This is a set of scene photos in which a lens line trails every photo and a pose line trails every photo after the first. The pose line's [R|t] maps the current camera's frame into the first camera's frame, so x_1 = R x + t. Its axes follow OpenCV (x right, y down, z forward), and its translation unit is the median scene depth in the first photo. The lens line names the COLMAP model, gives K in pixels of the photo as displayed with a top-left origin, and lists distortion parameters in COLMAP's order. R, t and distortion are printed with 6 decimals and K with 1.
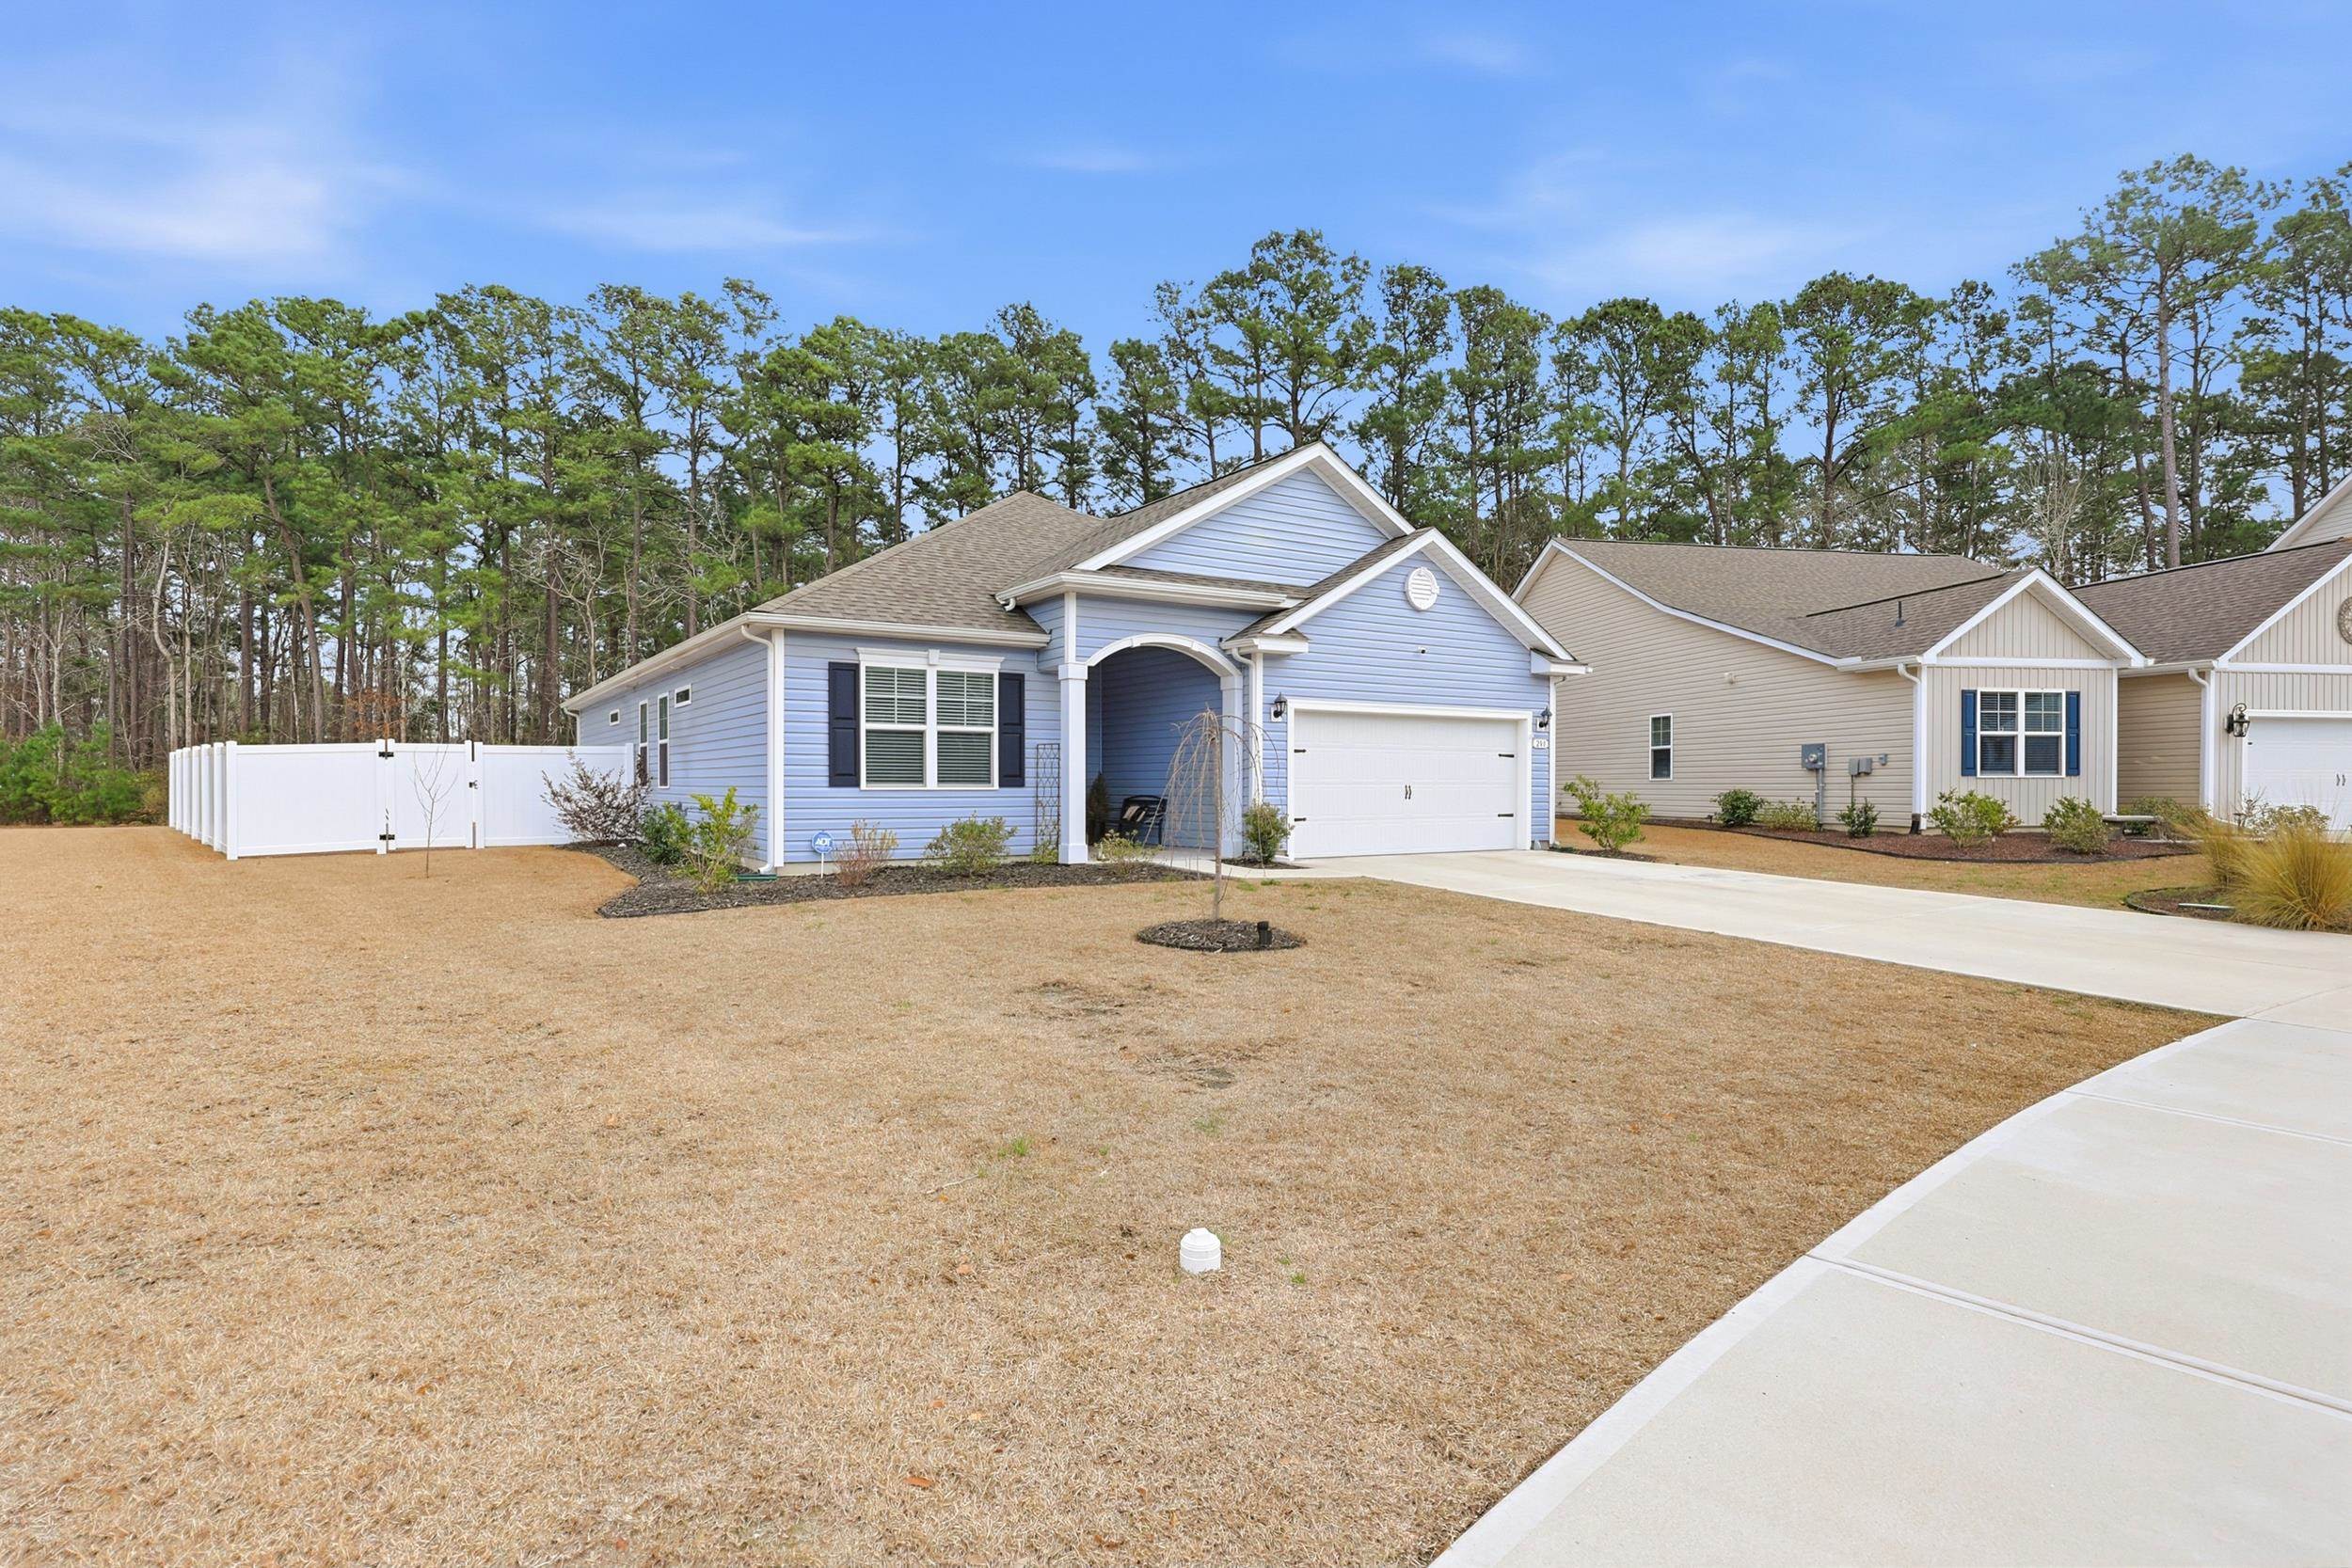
lens RADIAL K [[1170.7, 0, 1177.1], [0, 1170.7, 788.5], [0, 0, 1]] dist [0.001127, -0.000555]
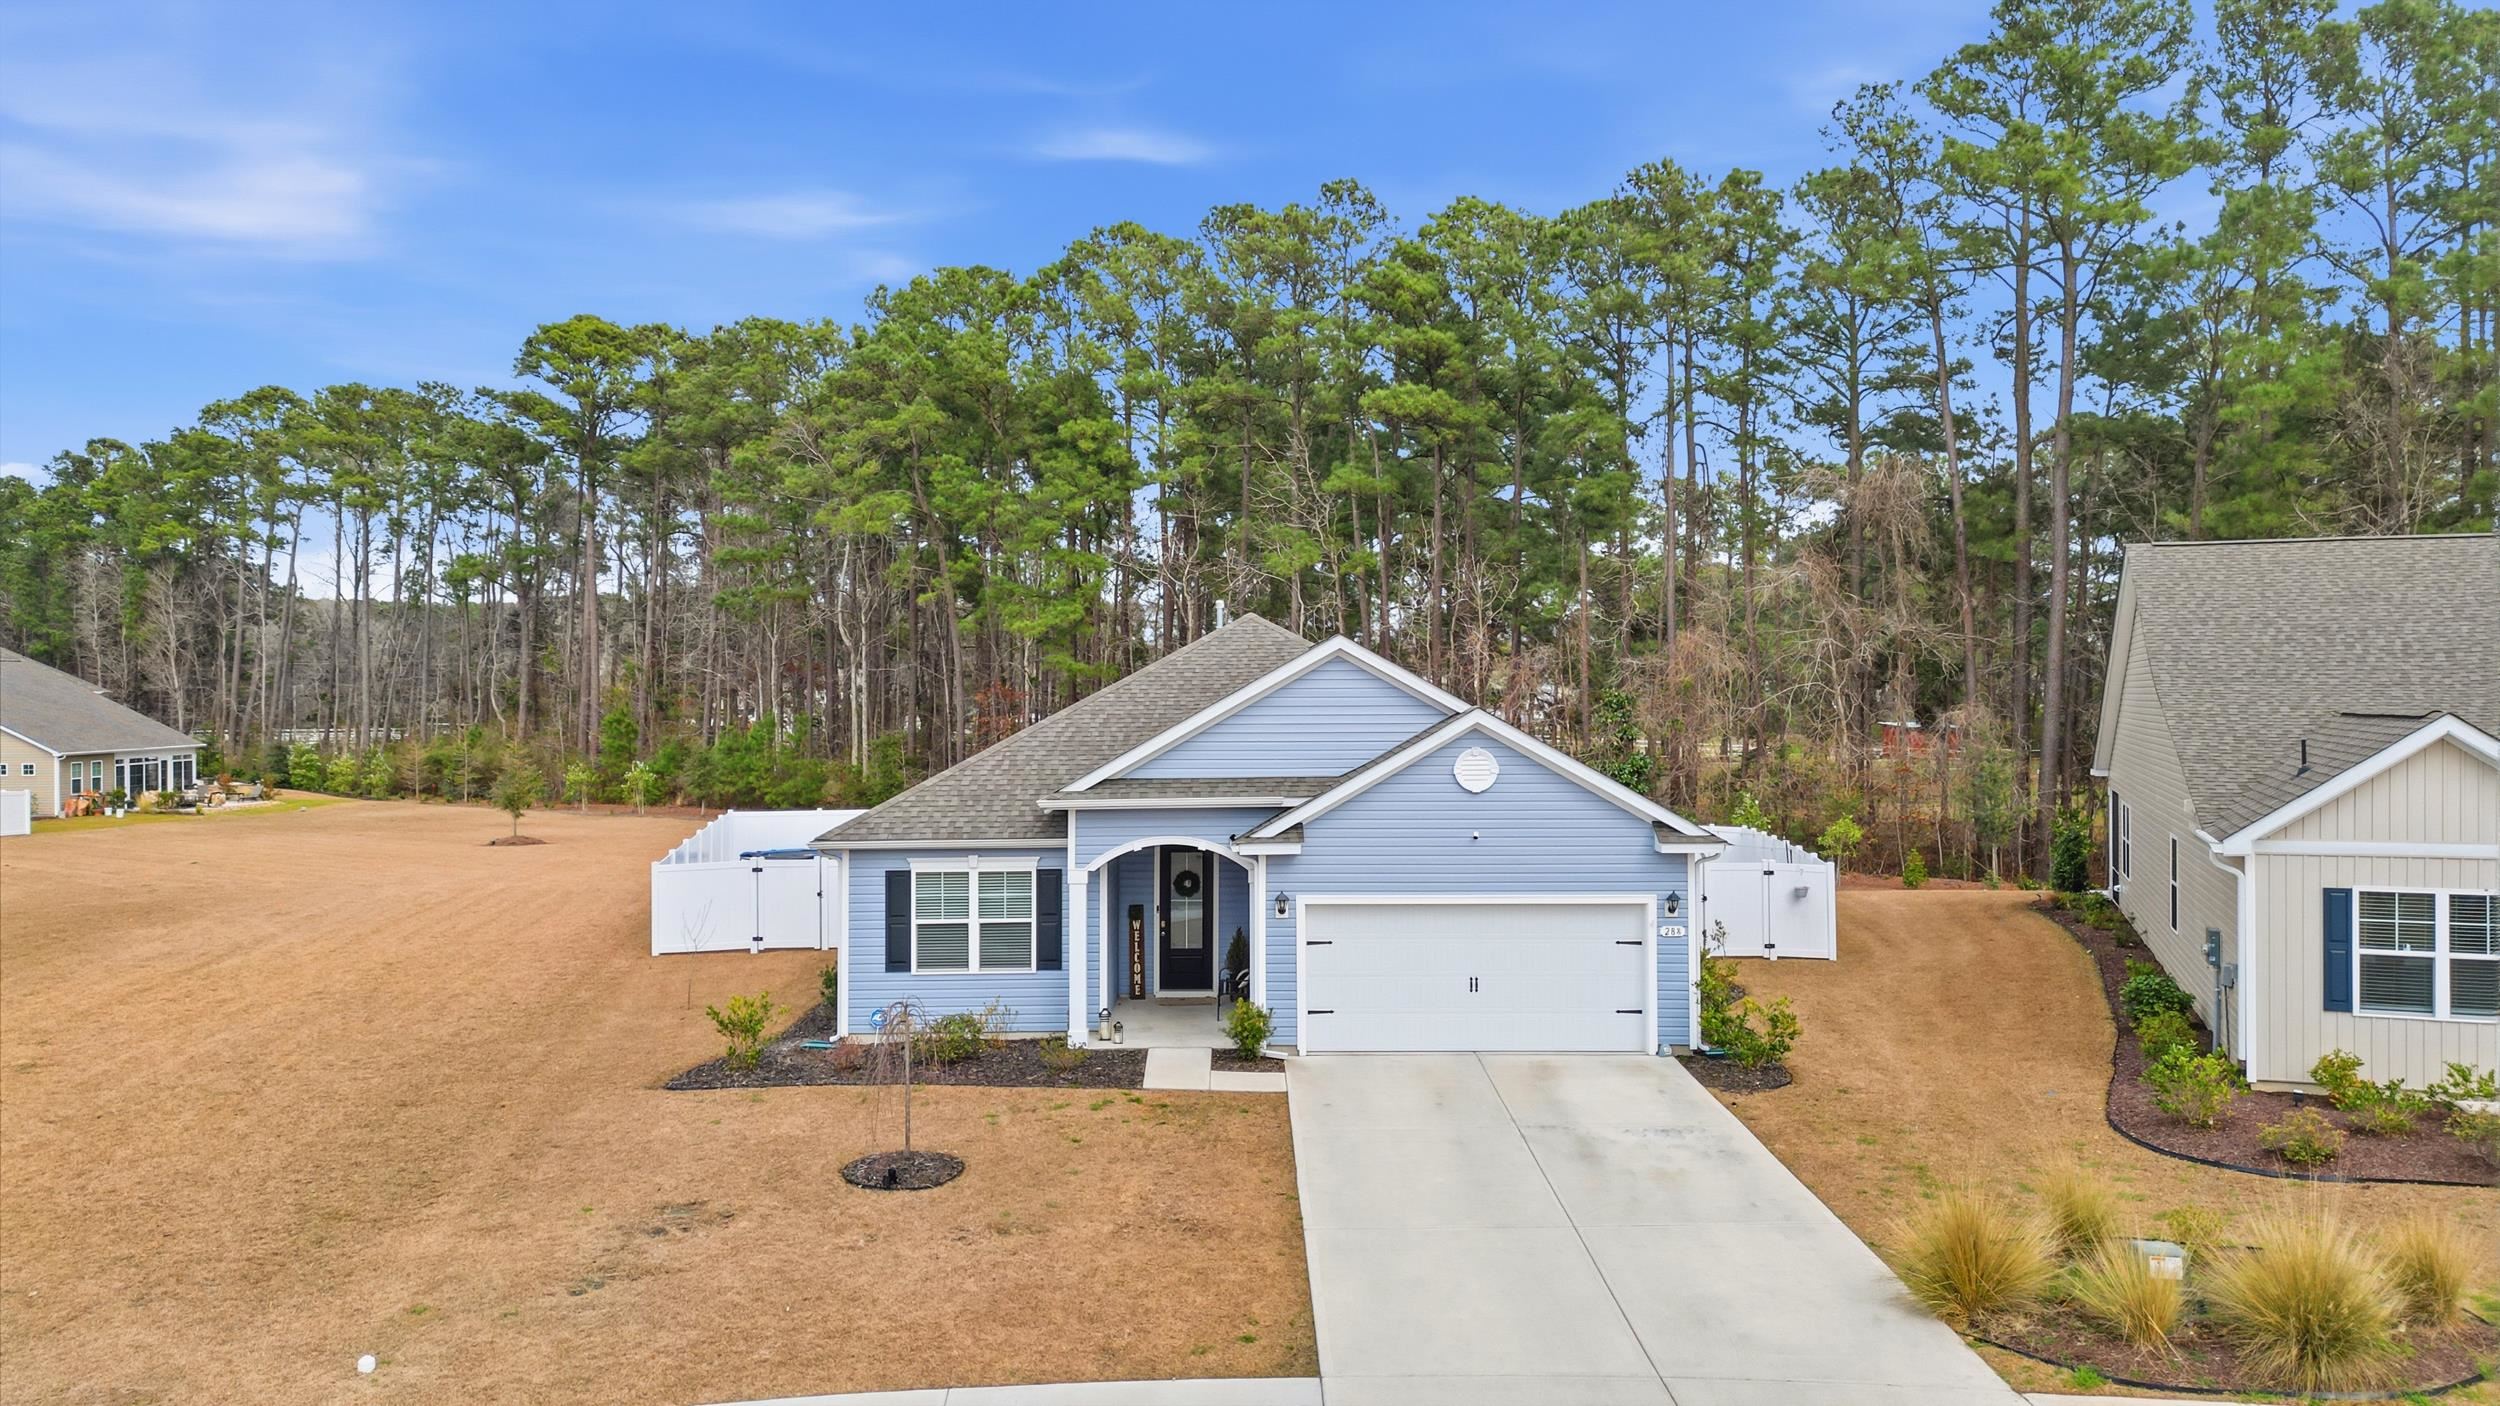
lens RADIAL K [[1728.5, 0, 1243.4], [0, 1728.5, 691.9], [0, 0, 1]] dist [0.053739, -0.011777]
pose [[0.839887, -0.005053, -0.542738, 0.925645], [0.004049, 0.999987, -0.003045, -0.264557], [0.542746, 0.000360, 0.839897, -0.300567]]
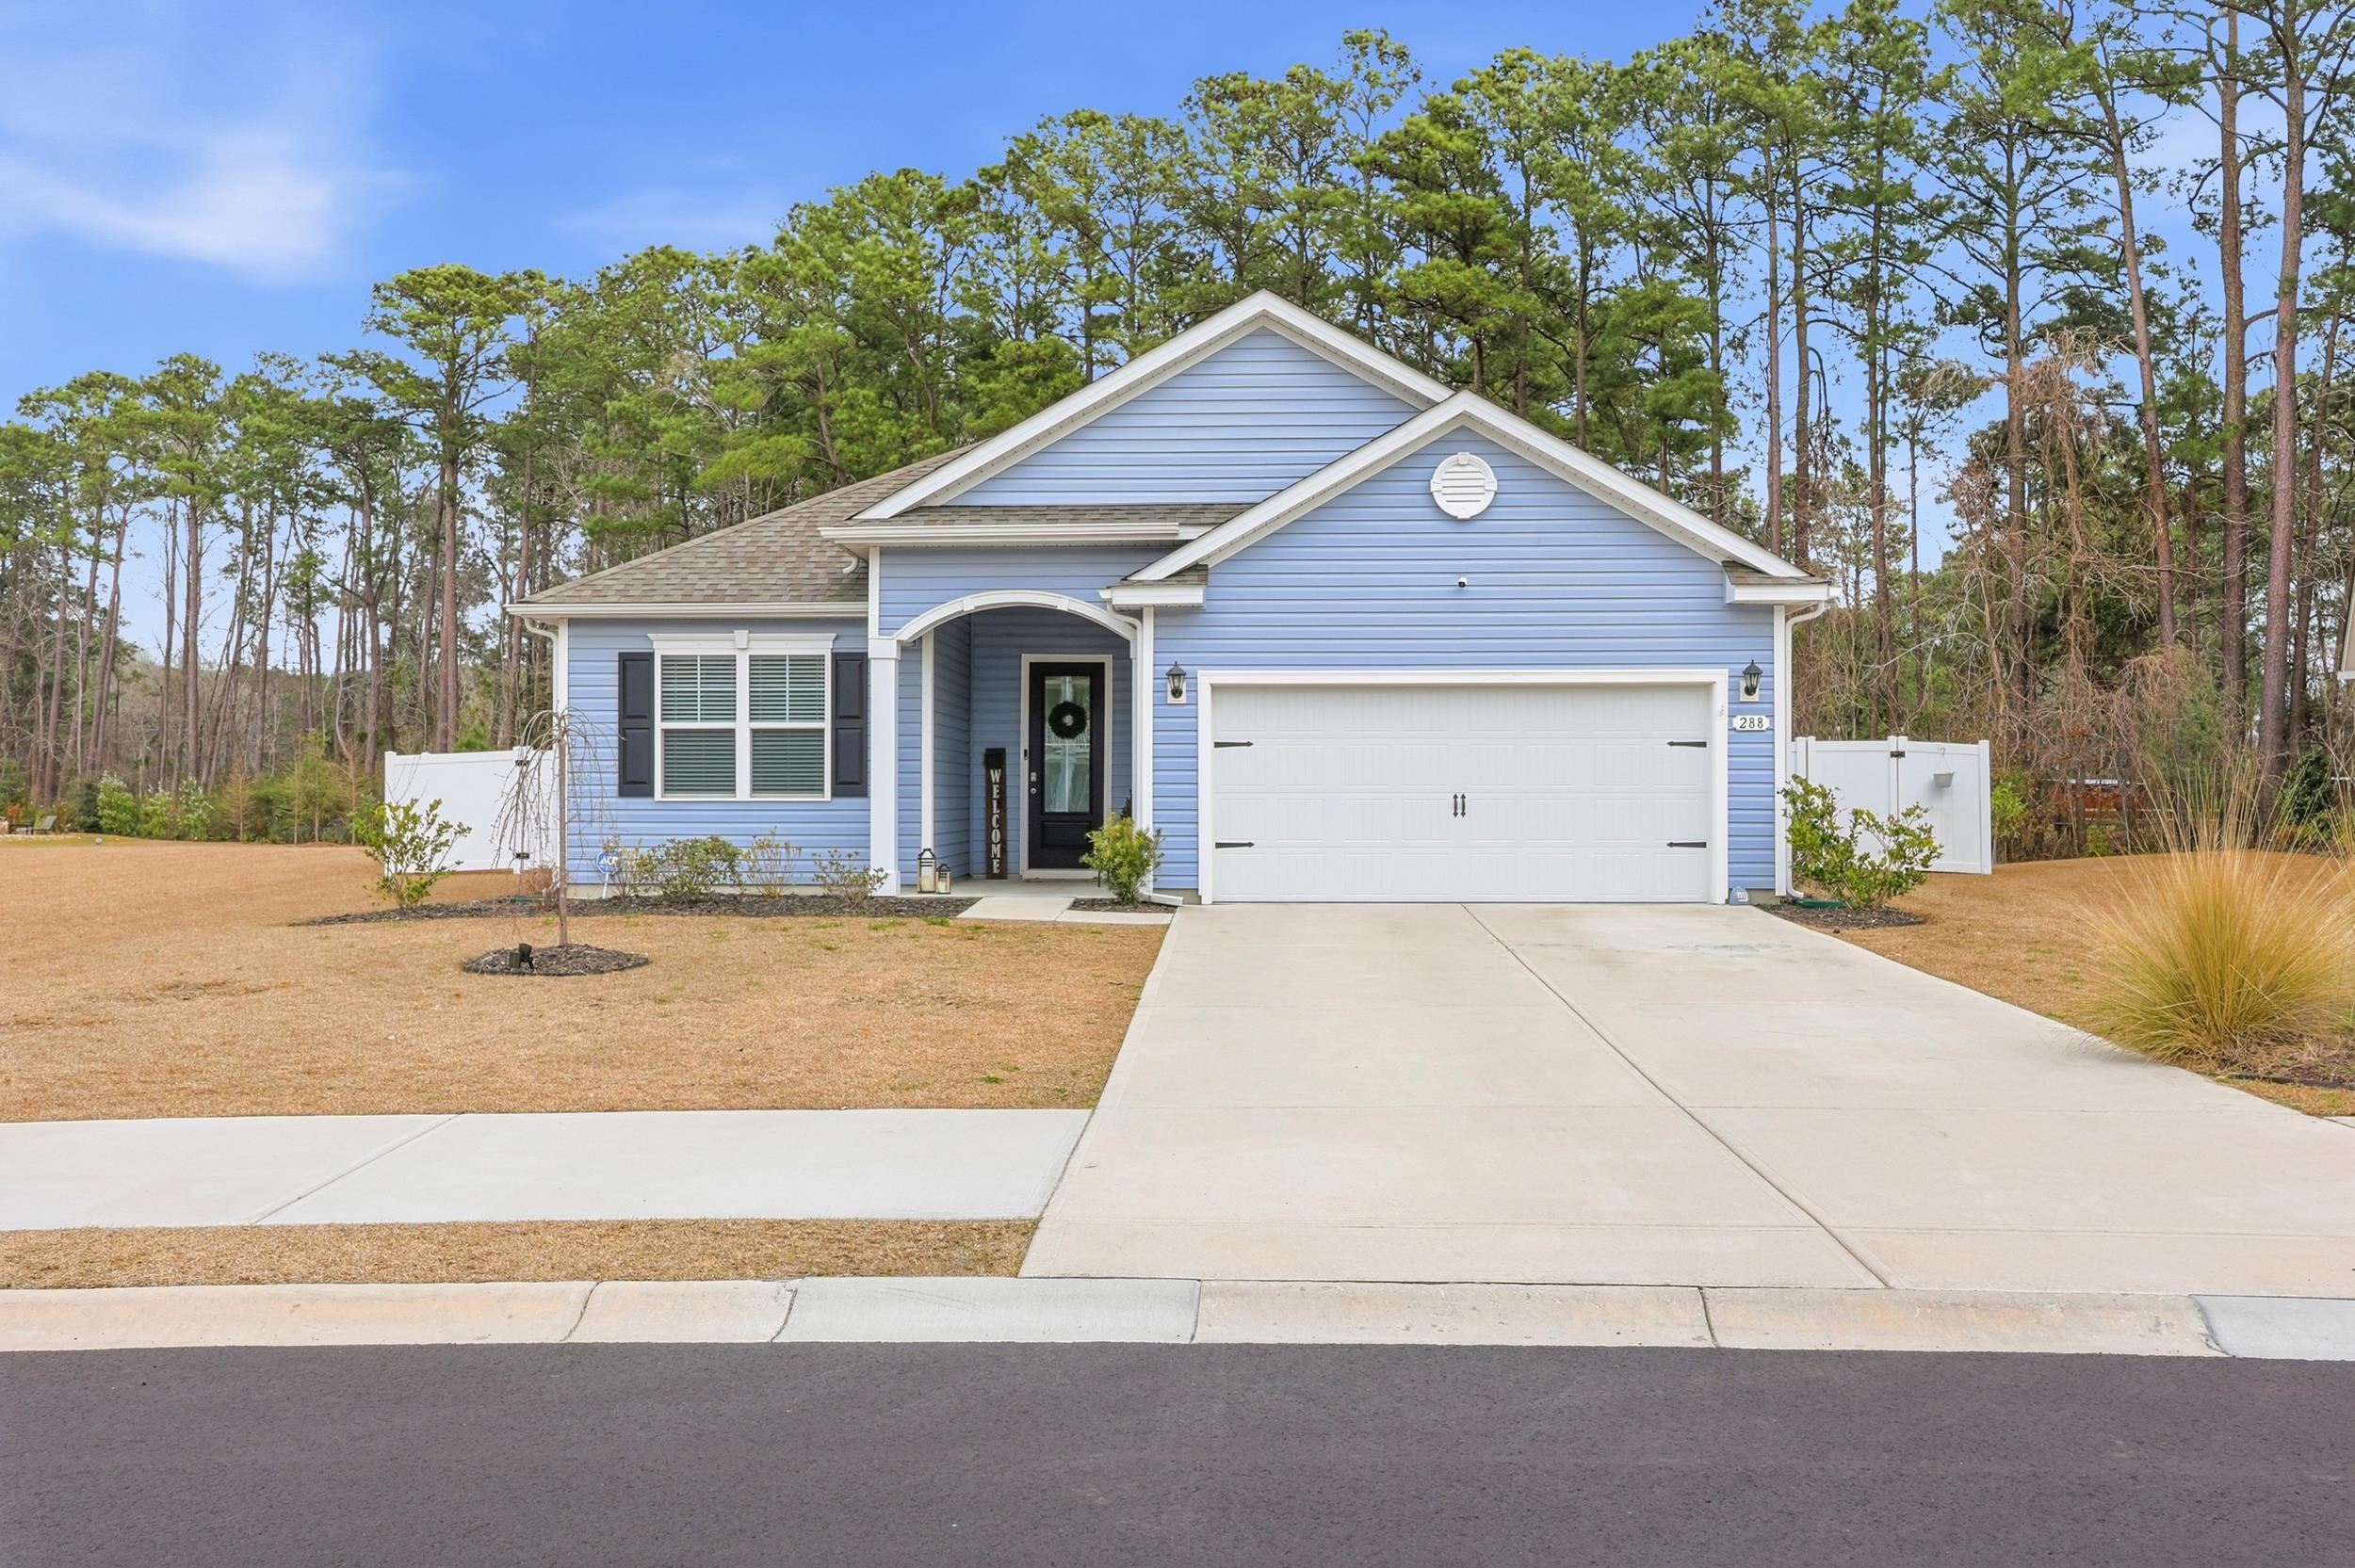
lens RADIAL K [[2074.1, 0, 1185.9], [0, 2074.1, 775.4], [0, 0, 1]] dist [-0.018080, 0.028042]
pose [[0.816638, -0.007563, -0.577101, 0.847353], [-0.001085, 0.999892, -0.014639, 0.004012], [0.577149, 0.012581, 0.816542, -0.004249]]
